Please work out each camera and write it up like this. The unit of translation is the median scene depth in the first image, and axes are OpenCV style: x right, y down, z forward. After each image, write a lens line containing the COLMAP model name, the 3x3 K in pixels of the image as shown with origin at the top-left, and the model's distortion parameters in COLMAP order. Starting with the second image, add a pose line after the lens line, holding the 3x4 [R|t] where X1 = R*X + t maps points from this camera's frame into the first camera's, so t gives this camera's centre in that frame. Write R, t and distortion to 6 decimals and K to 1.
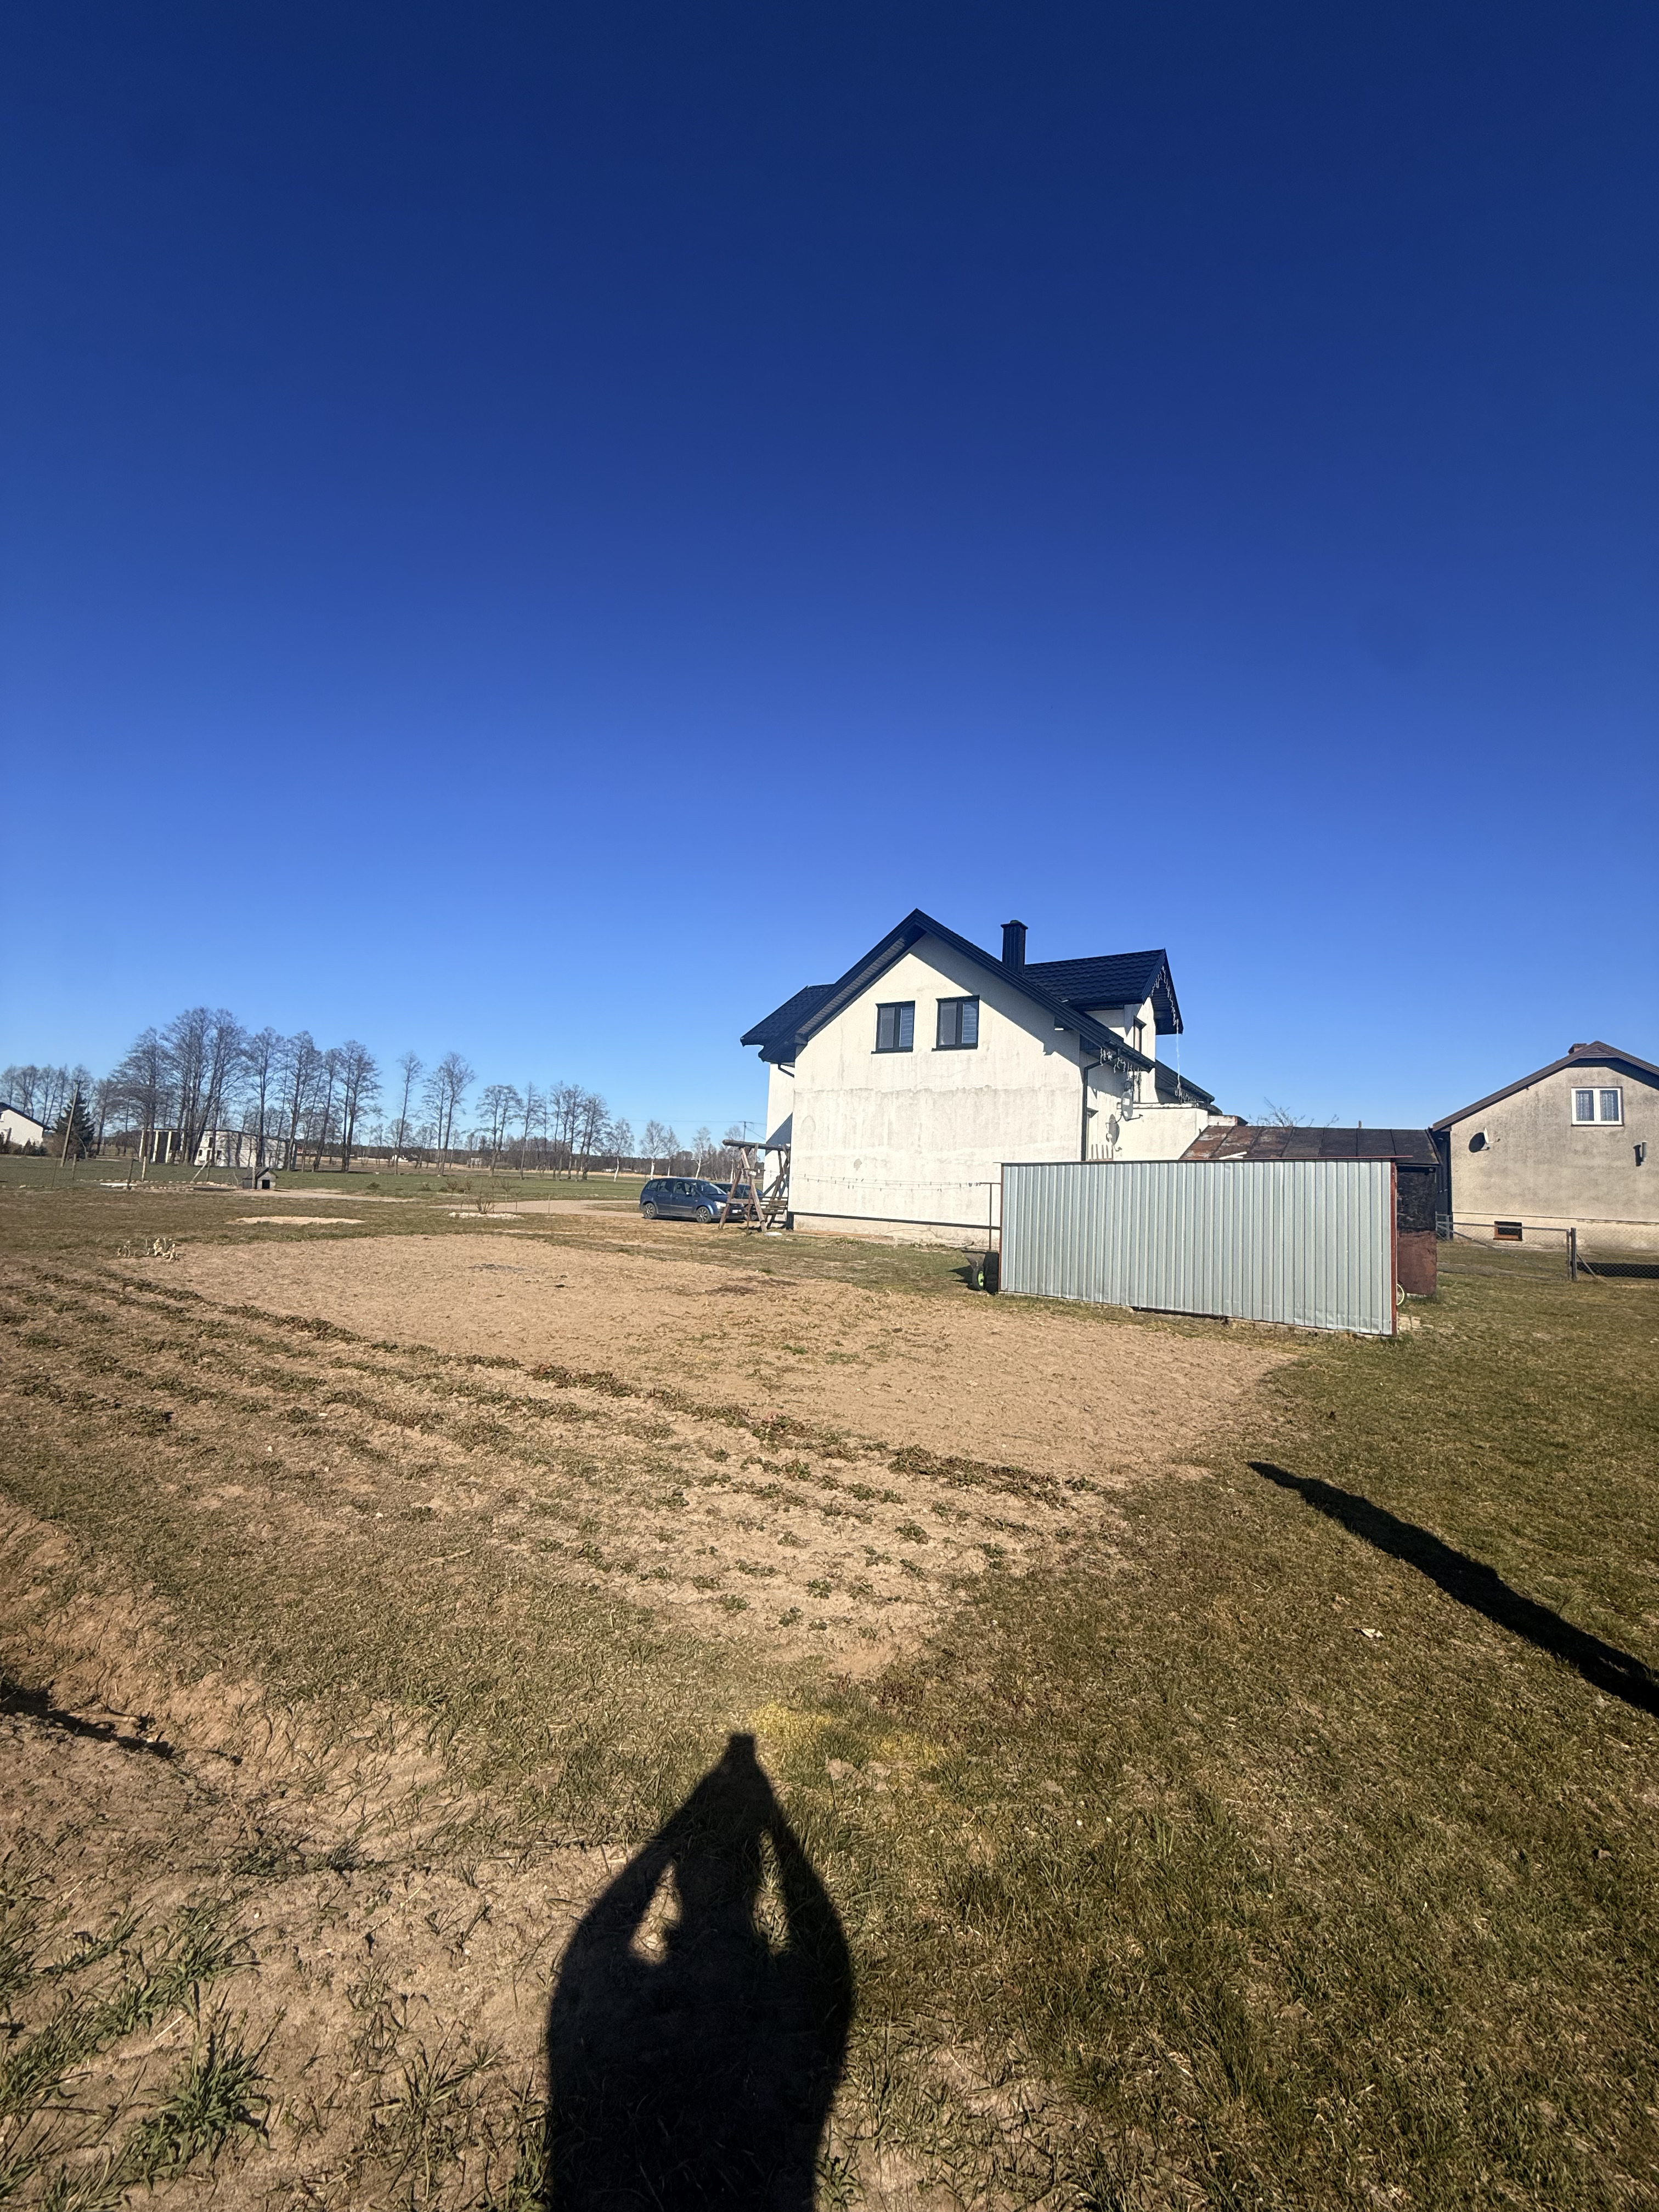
lens RADIAL K [[870.2, 0, 829.5], [0, 870.2, 1106.0], [0, 0, 1]] dist [-0.003067, -0.000619]
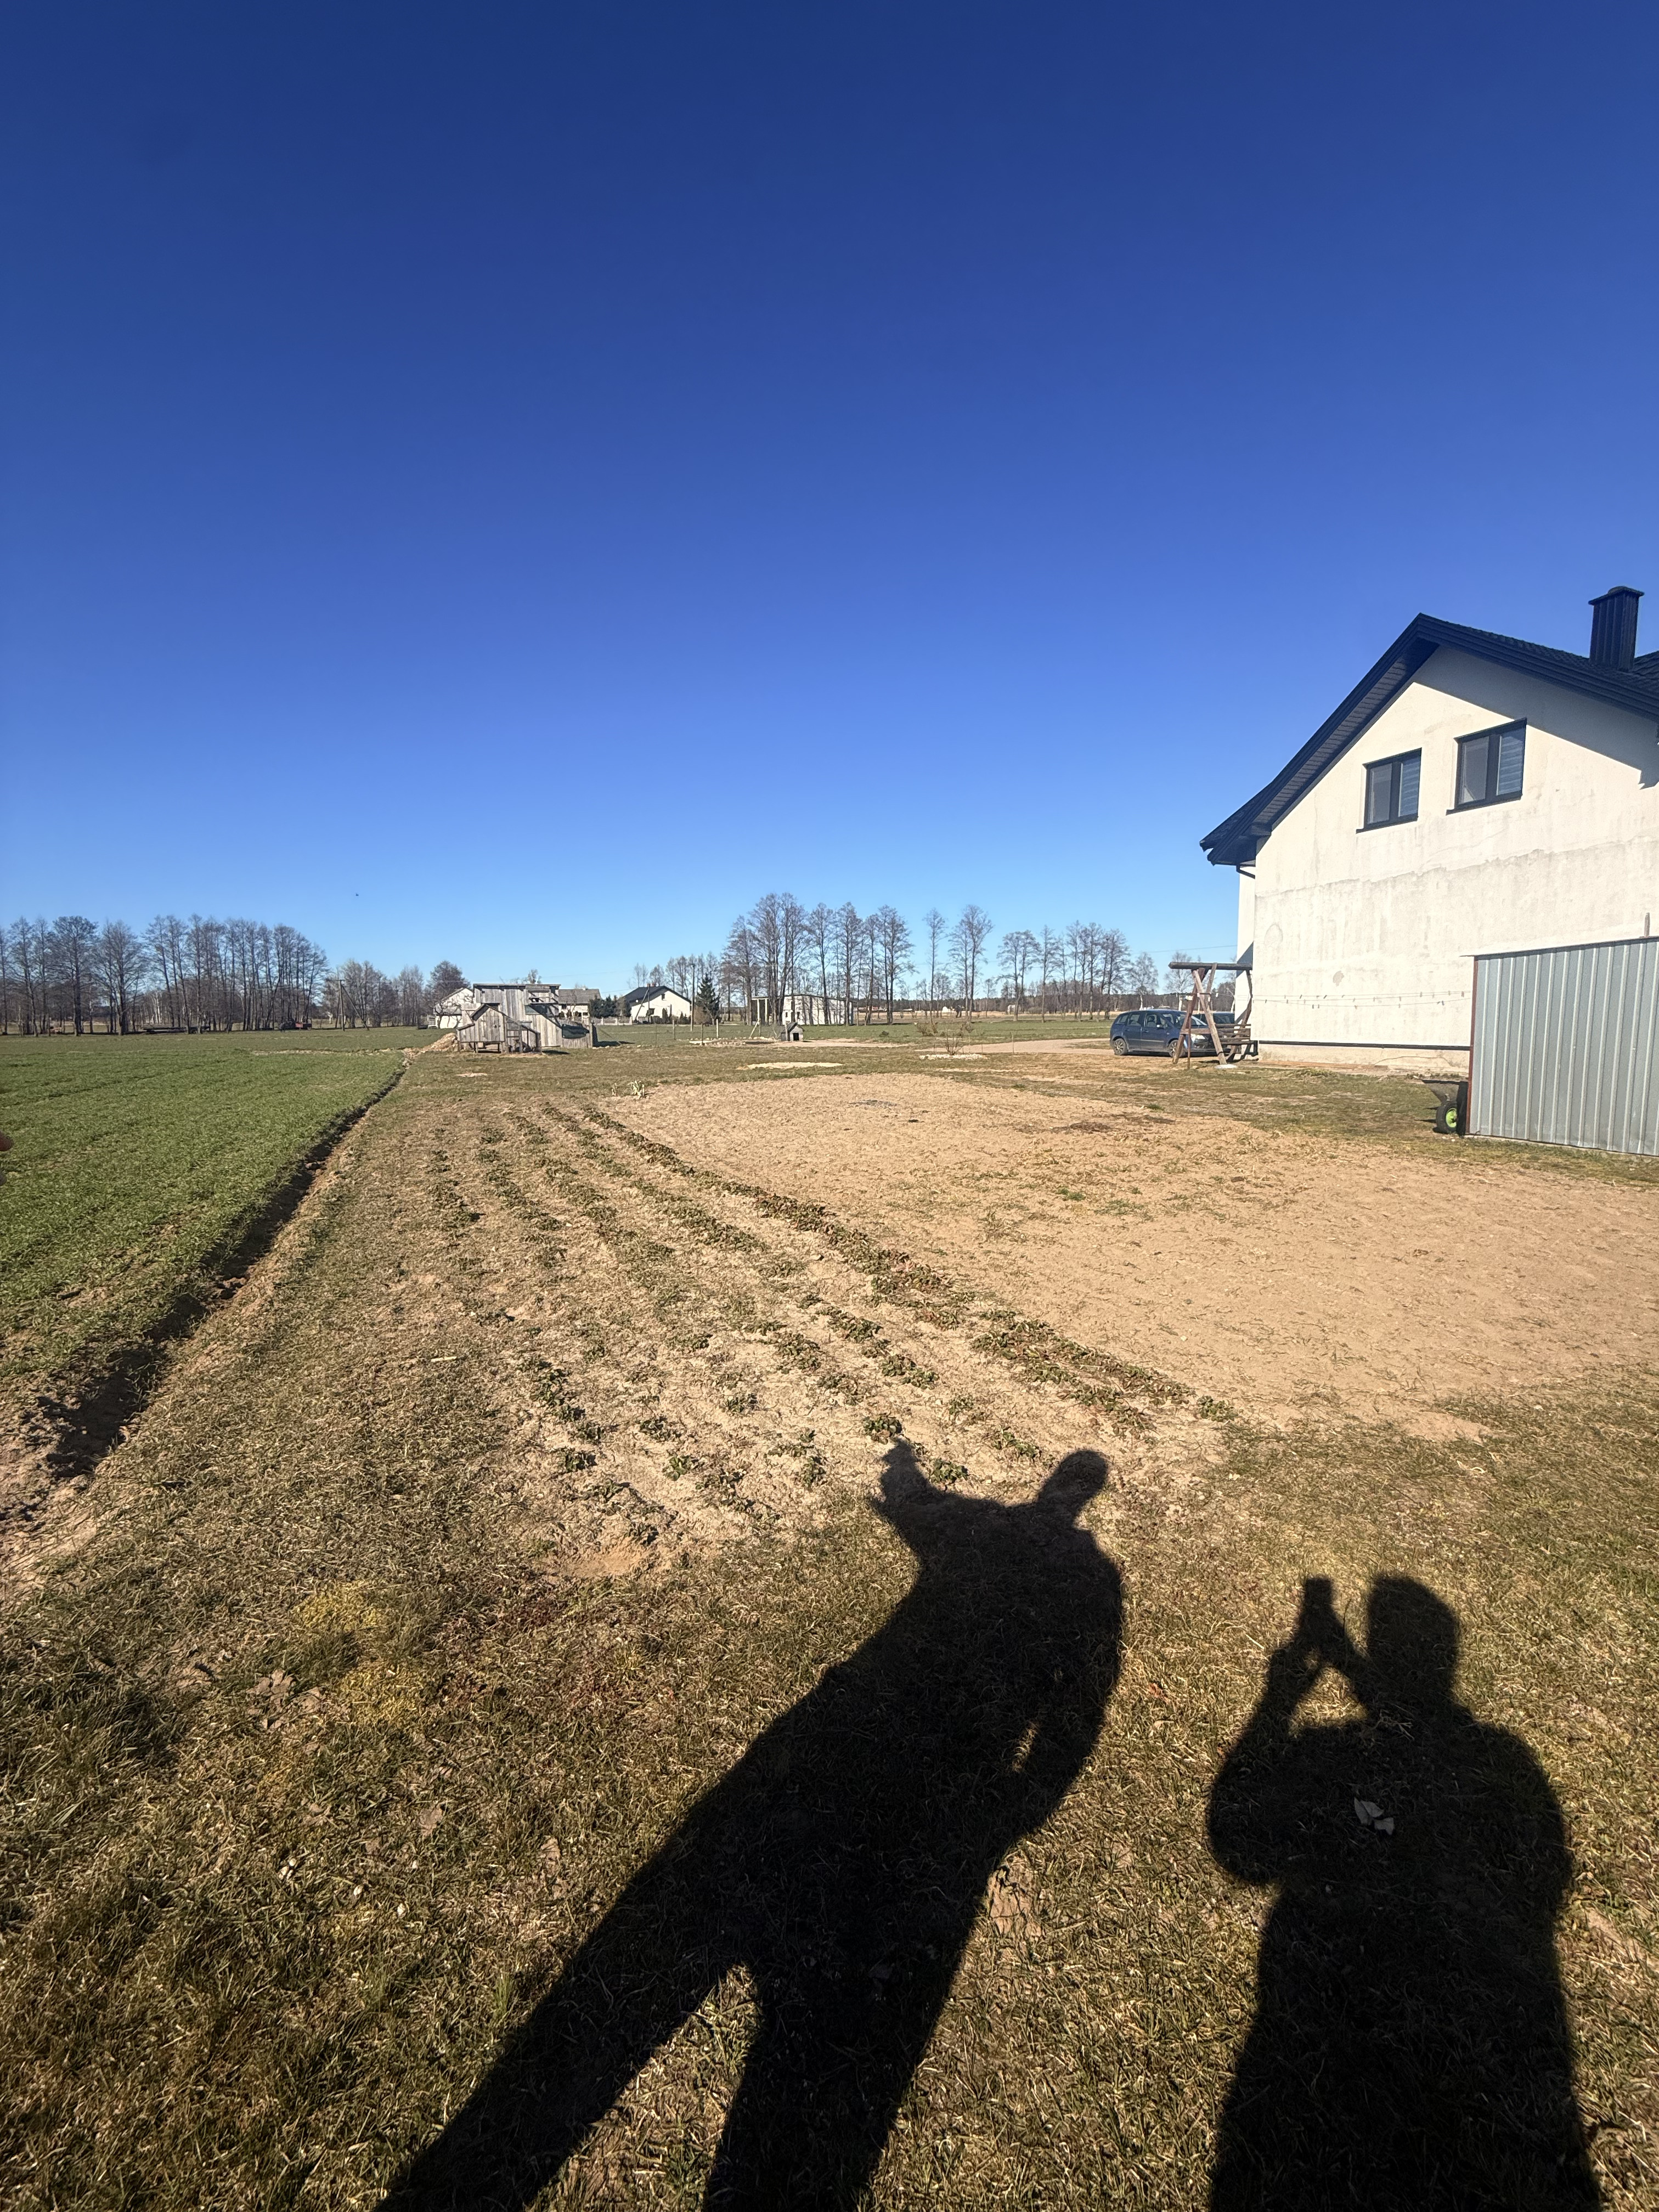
lens RADIAL K [[870.2, 0, 829.5], [0, 870.2, 1106.0], [0, 0, 1]] dist [-0.003067, -0.000619]
pose [[0.831246, 0.000495, -0.555905, 0.082087], [0.100267, 0.983465, 0.150807, 0.014366], [0.546787, -0.181097, 0.817452, 0.065080]]
